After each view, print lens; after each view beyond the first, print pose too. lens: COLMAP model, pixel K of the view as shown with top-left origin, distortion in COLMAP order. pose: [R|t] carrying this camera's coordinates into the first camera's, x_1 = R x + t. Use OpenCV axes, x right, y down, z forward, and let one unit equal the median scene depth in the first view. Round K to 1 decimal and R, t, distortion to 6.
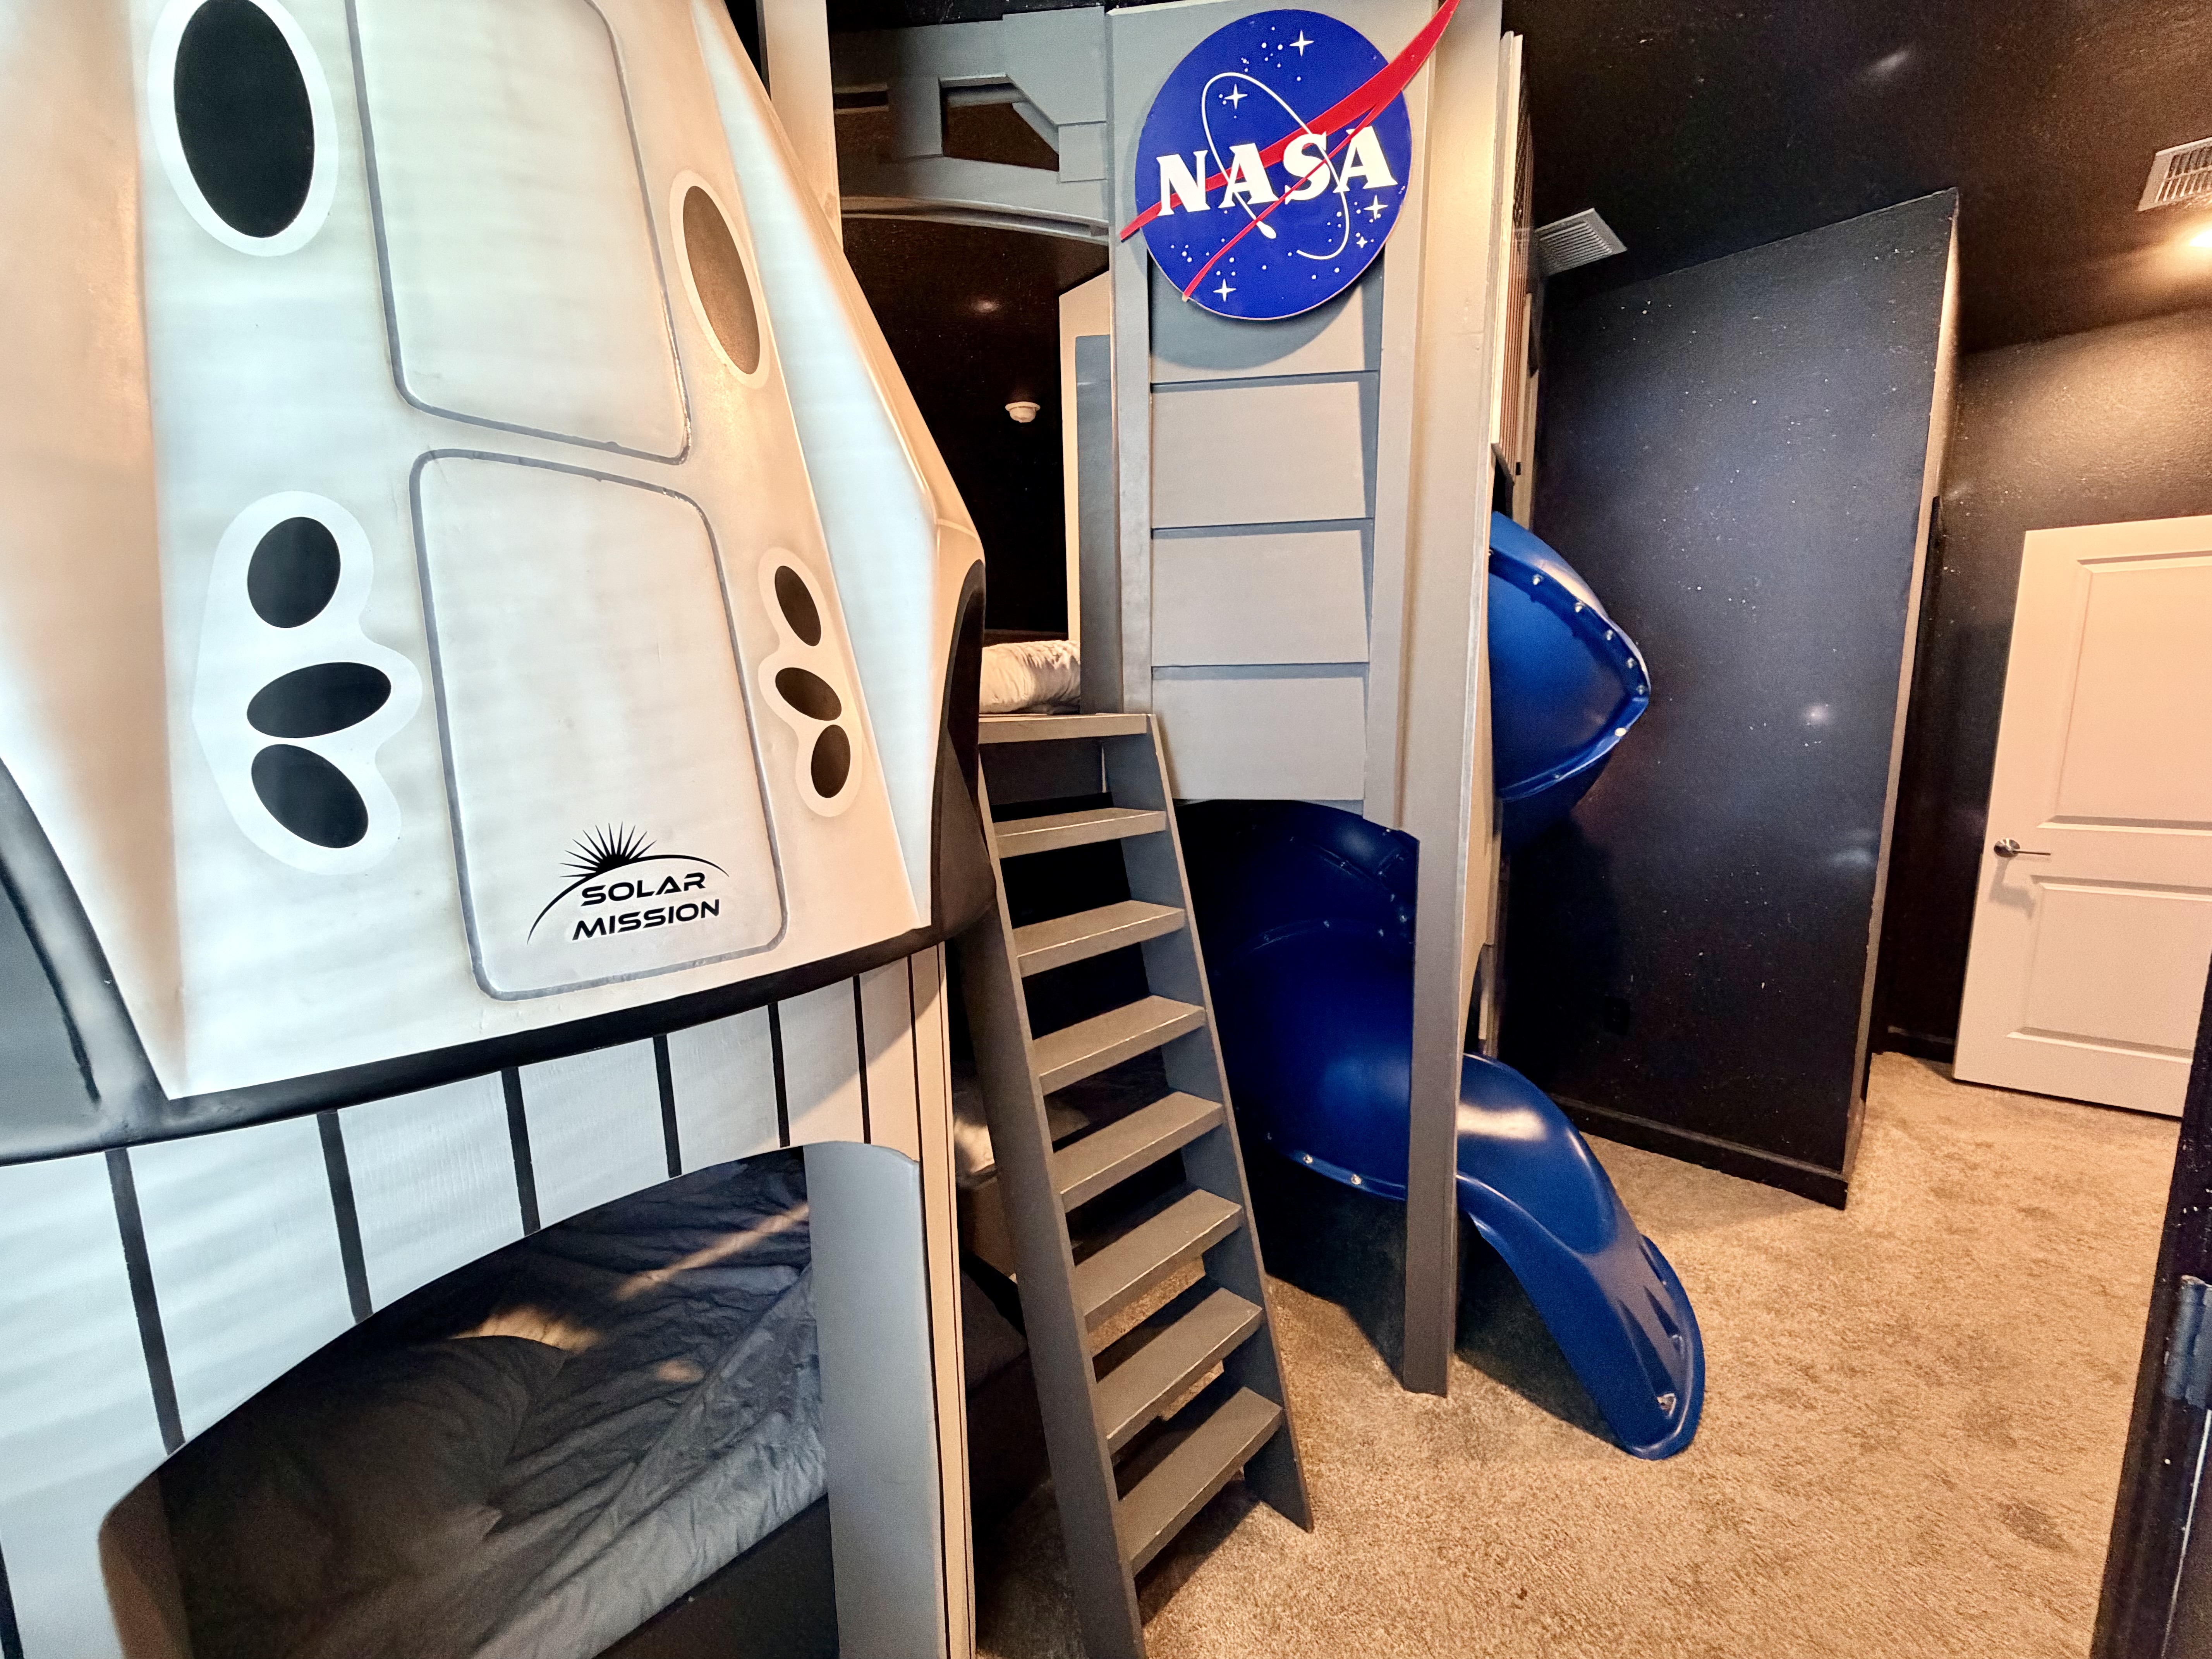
lens RADIAL K [[871.5, 0, 1106.0], [0, 871.5, 829.5], [0, 0, 1]] dist [-0.006317, -0.000232]
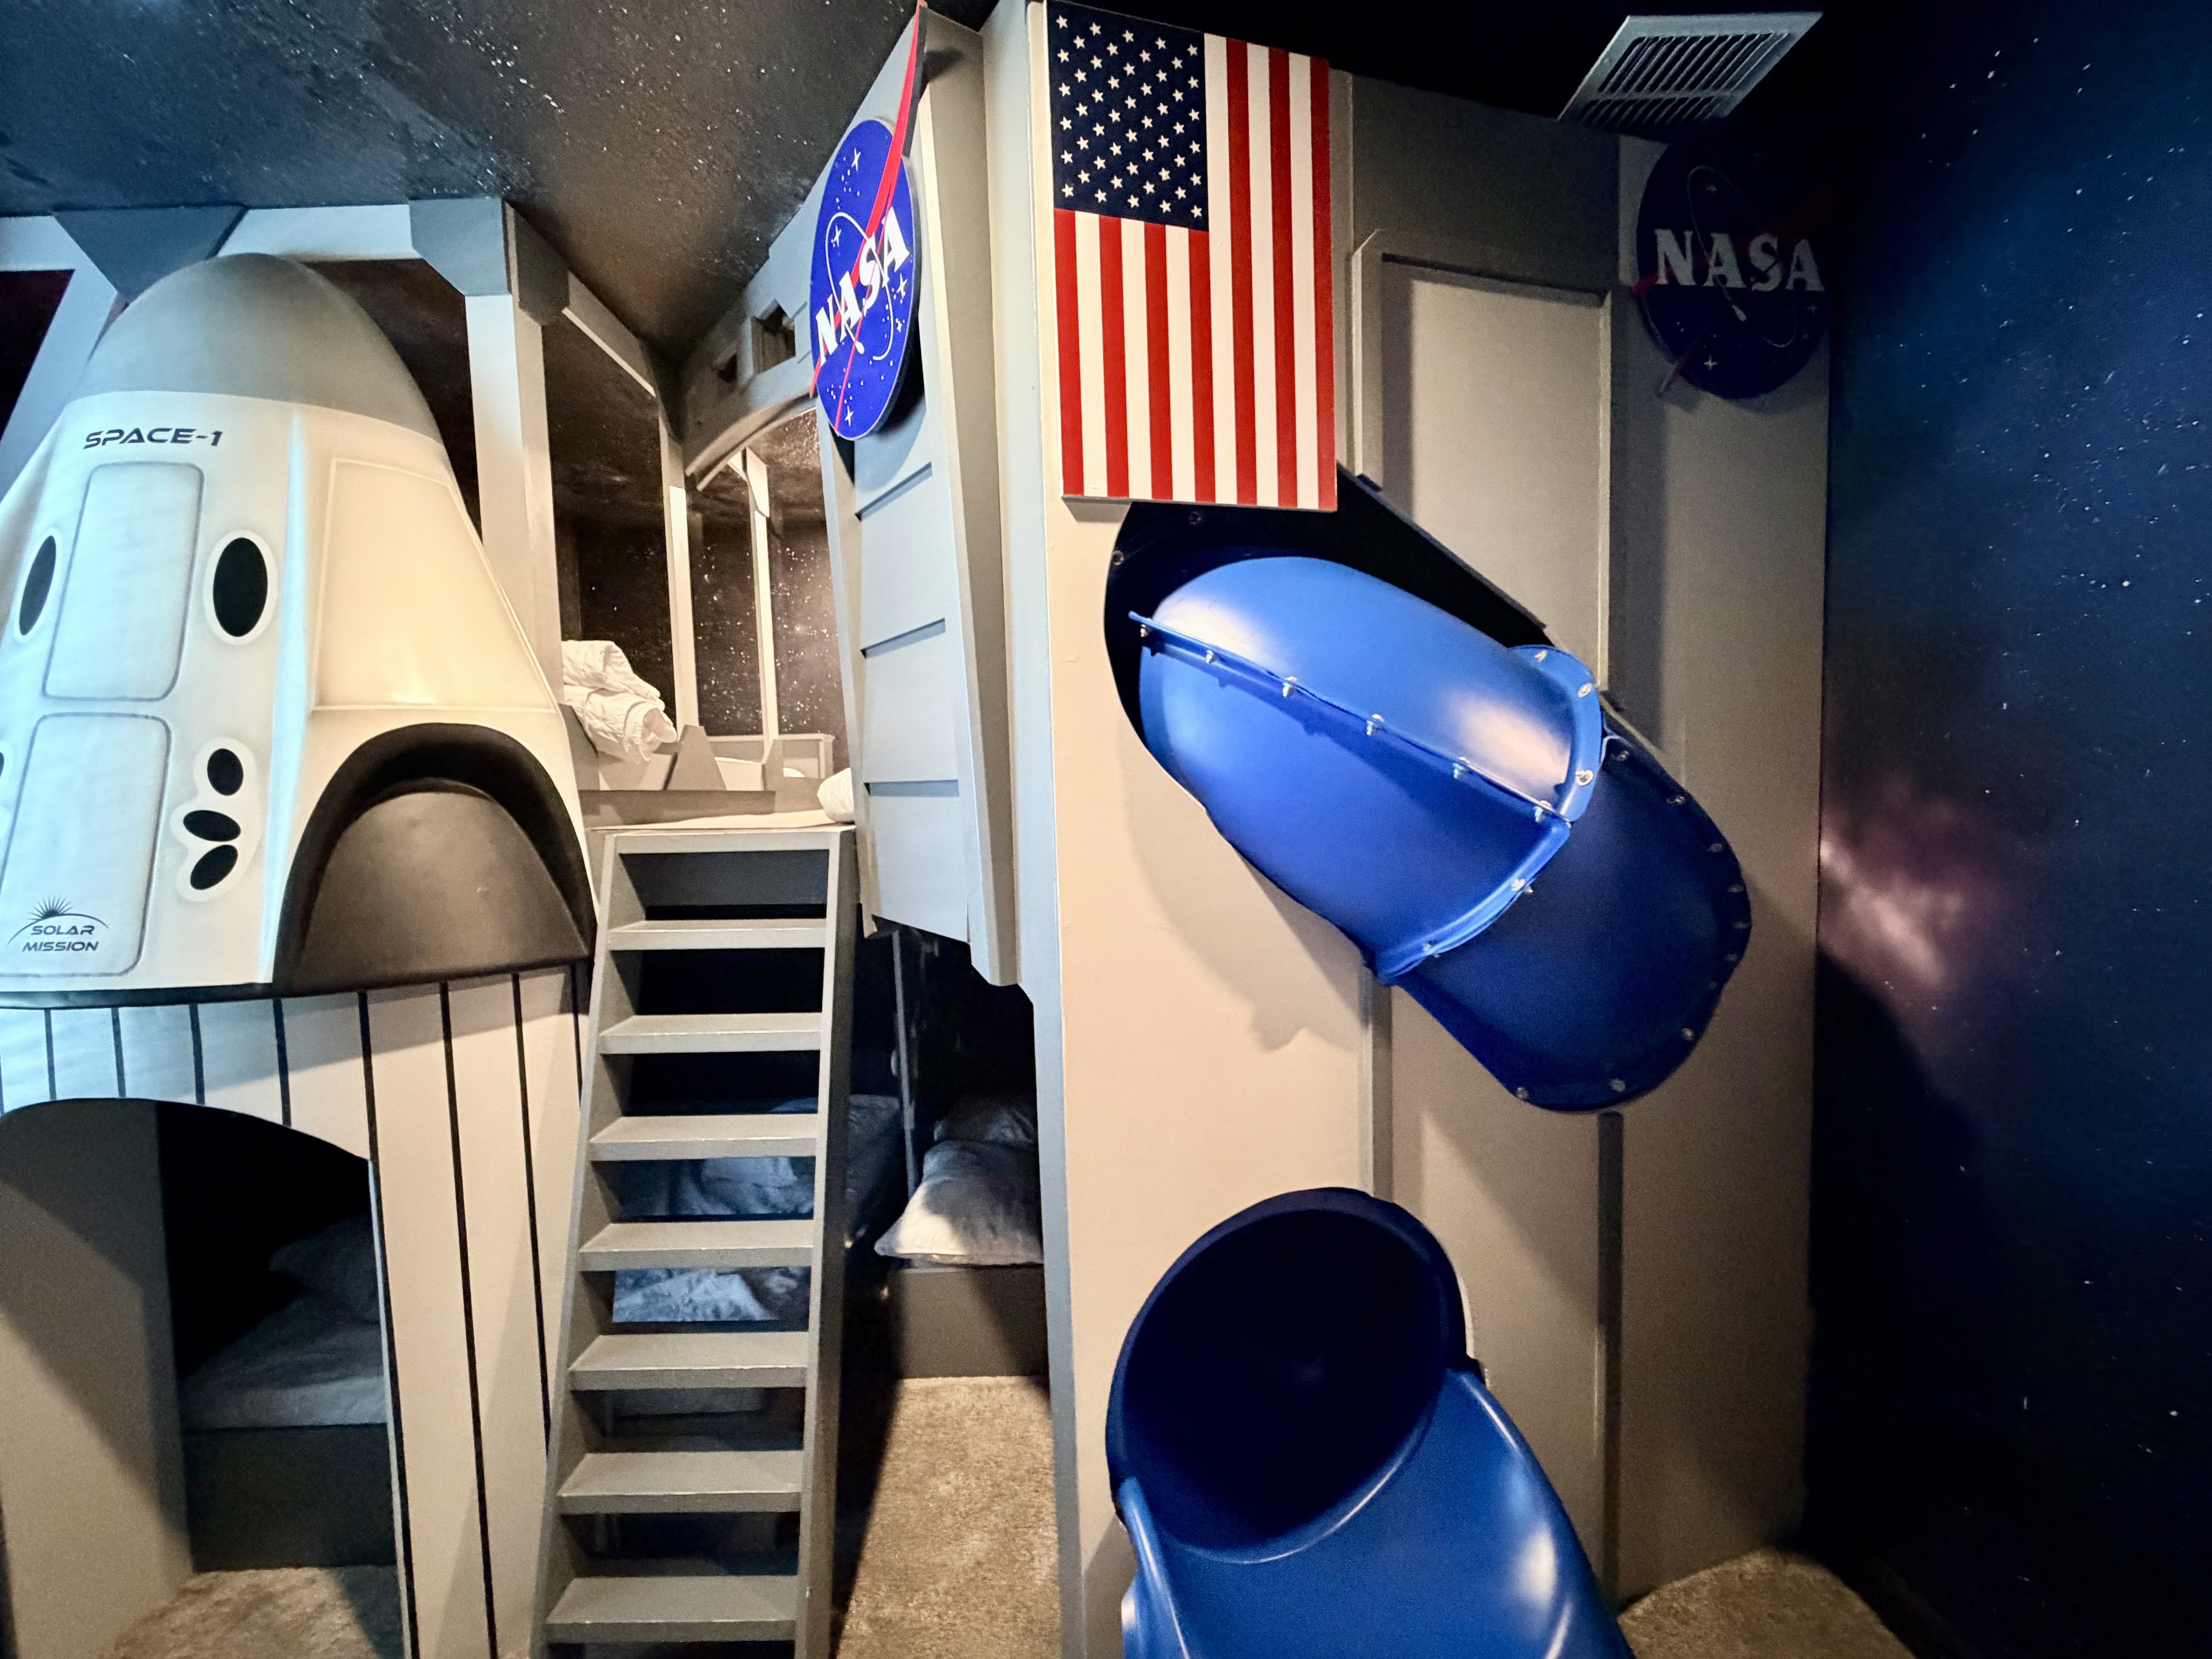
lens RADIAL K [[871.5, 0, 1106.0], [0, 871.5, 829.5], [0, 0, 1]] dist [-0.006317, -0.000232]
pose [[0.717832, 0.039102, -0.695117, 1.998410], [-0.098176, 0.994130, -0.045462, -0.239988], [0.689260, 0.100878, 0.717457, 0.992825]]
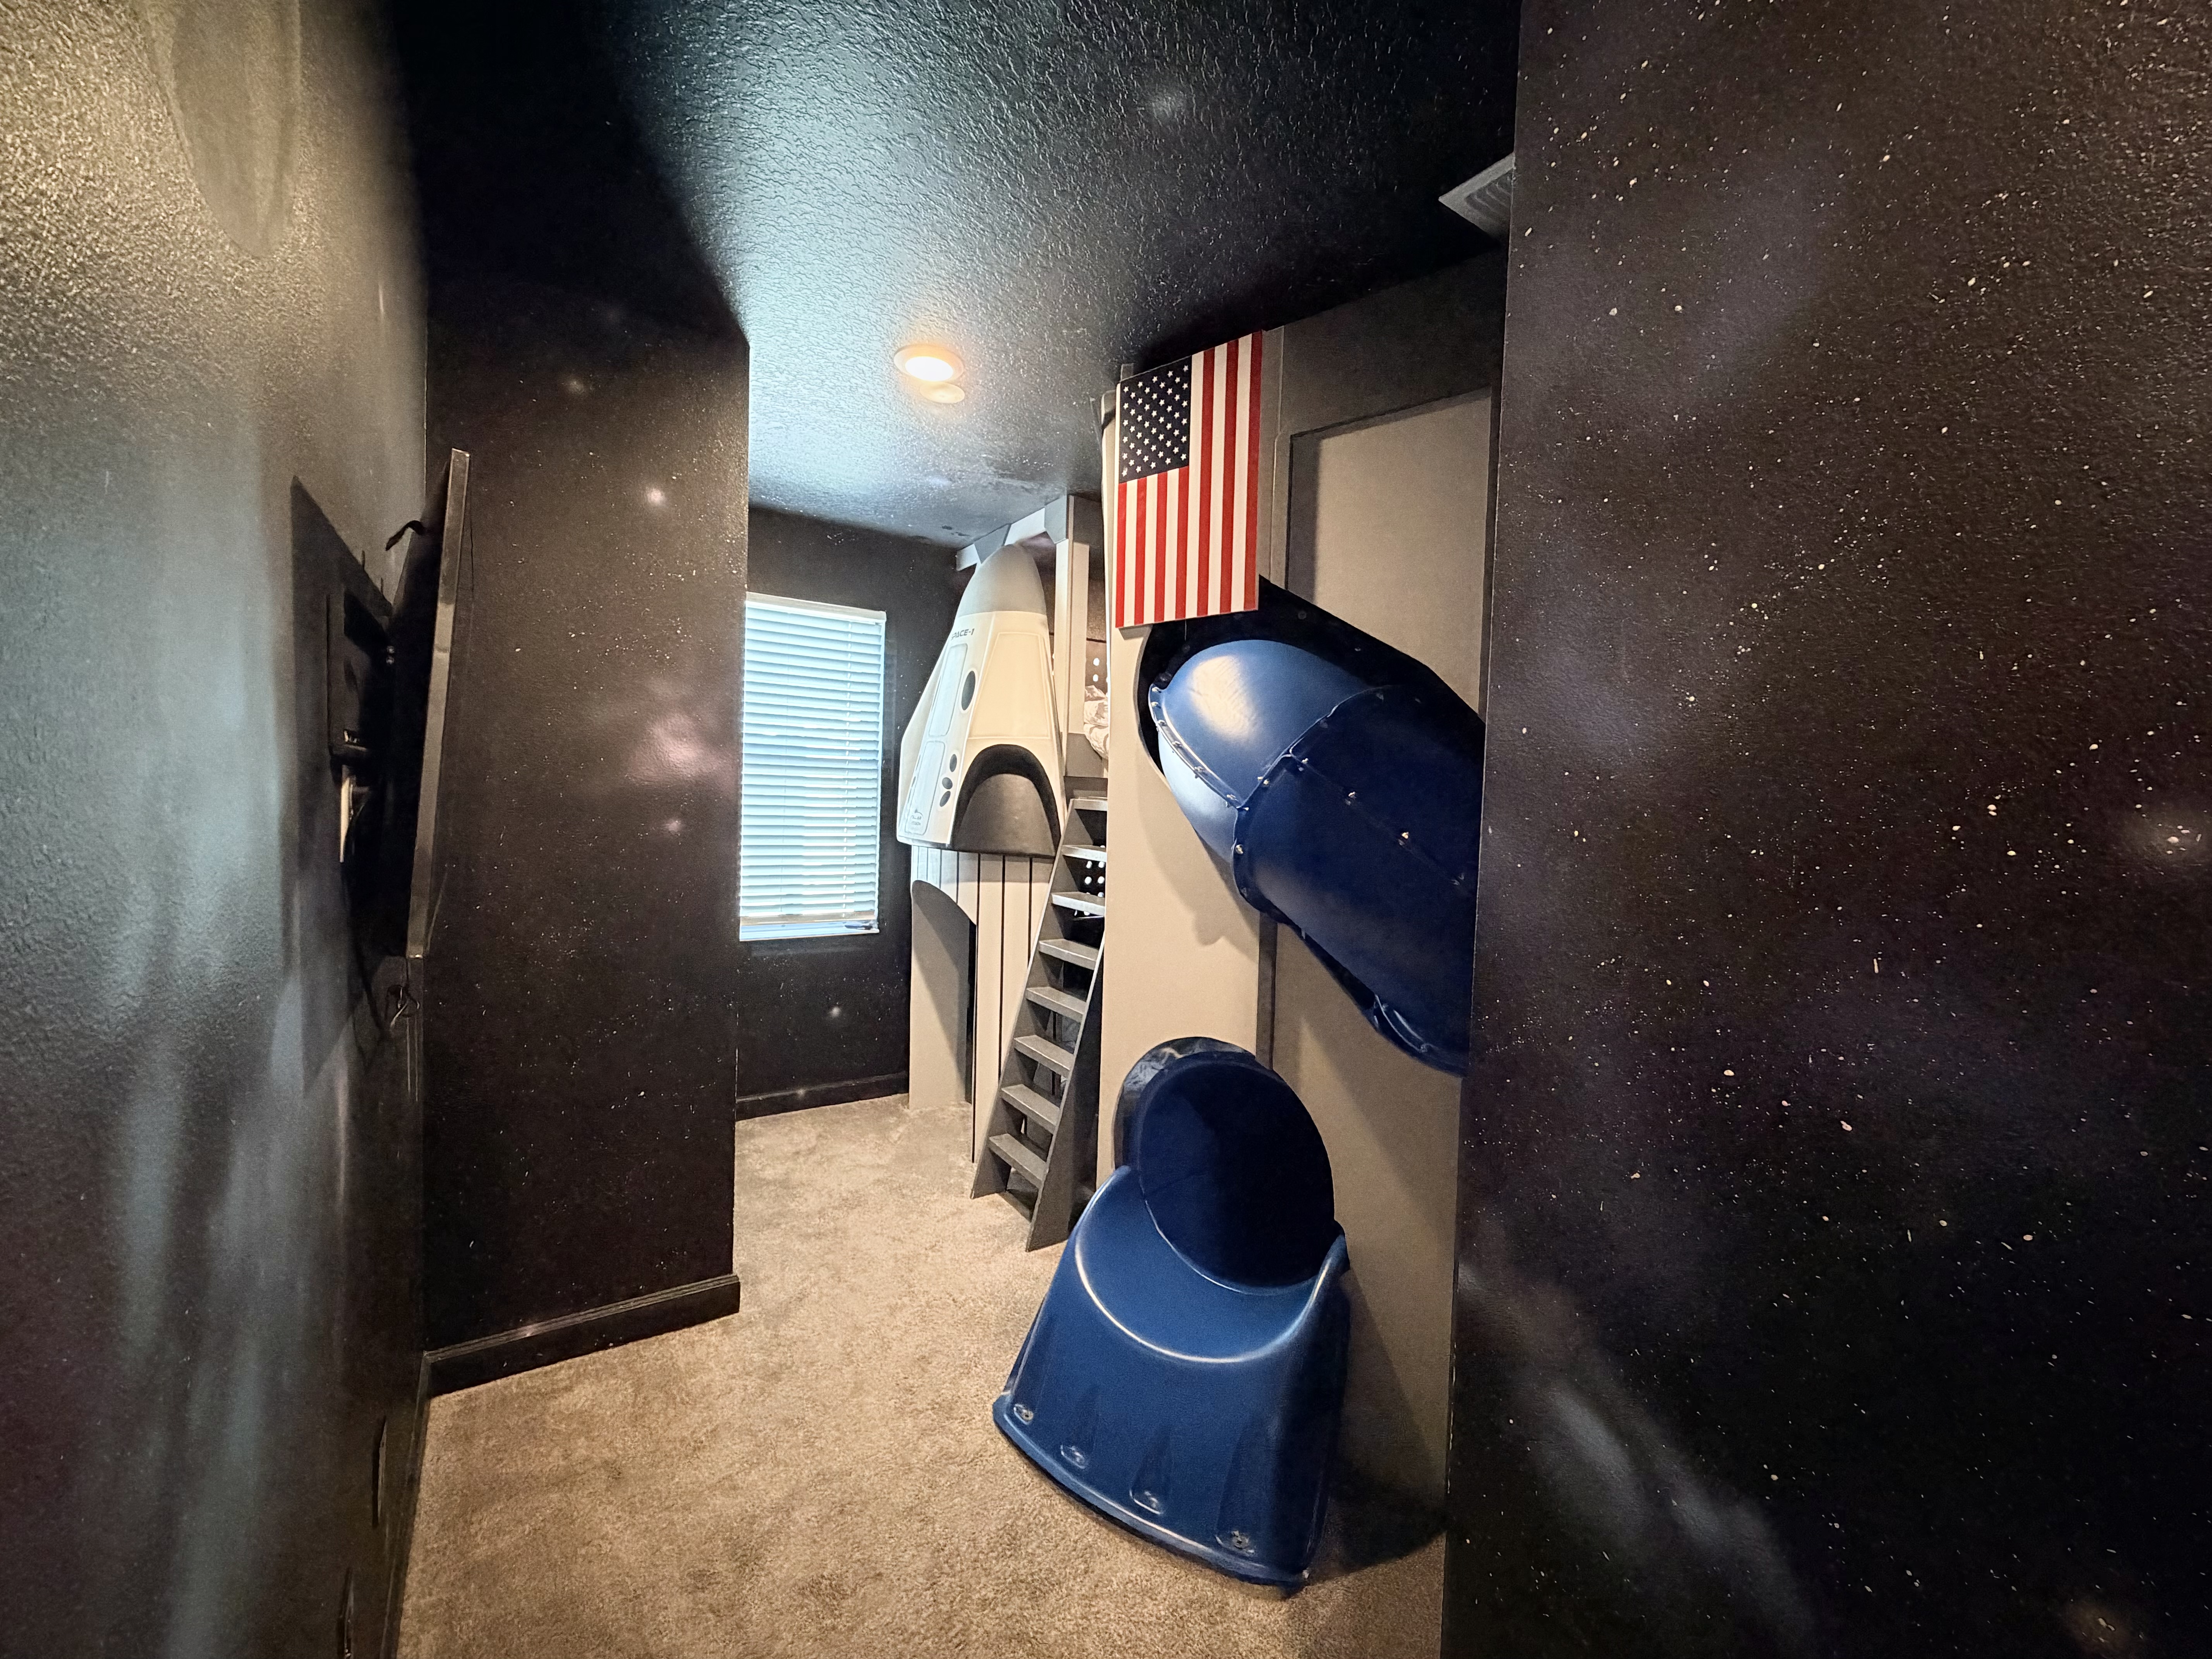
lens RADIAL K [[871.5, 0, 1106.0], [0, 871.5, 829.5], [0, 0, 1]] dist [-0.006317, -0.000232]
pose [[-0.177954, 0.054532, -0.982527, 3.826000], [-0.186534, 0.978491, 0.088093, -0.464504], [0.966197, 0.198951, -0.163955, 2.565700]]
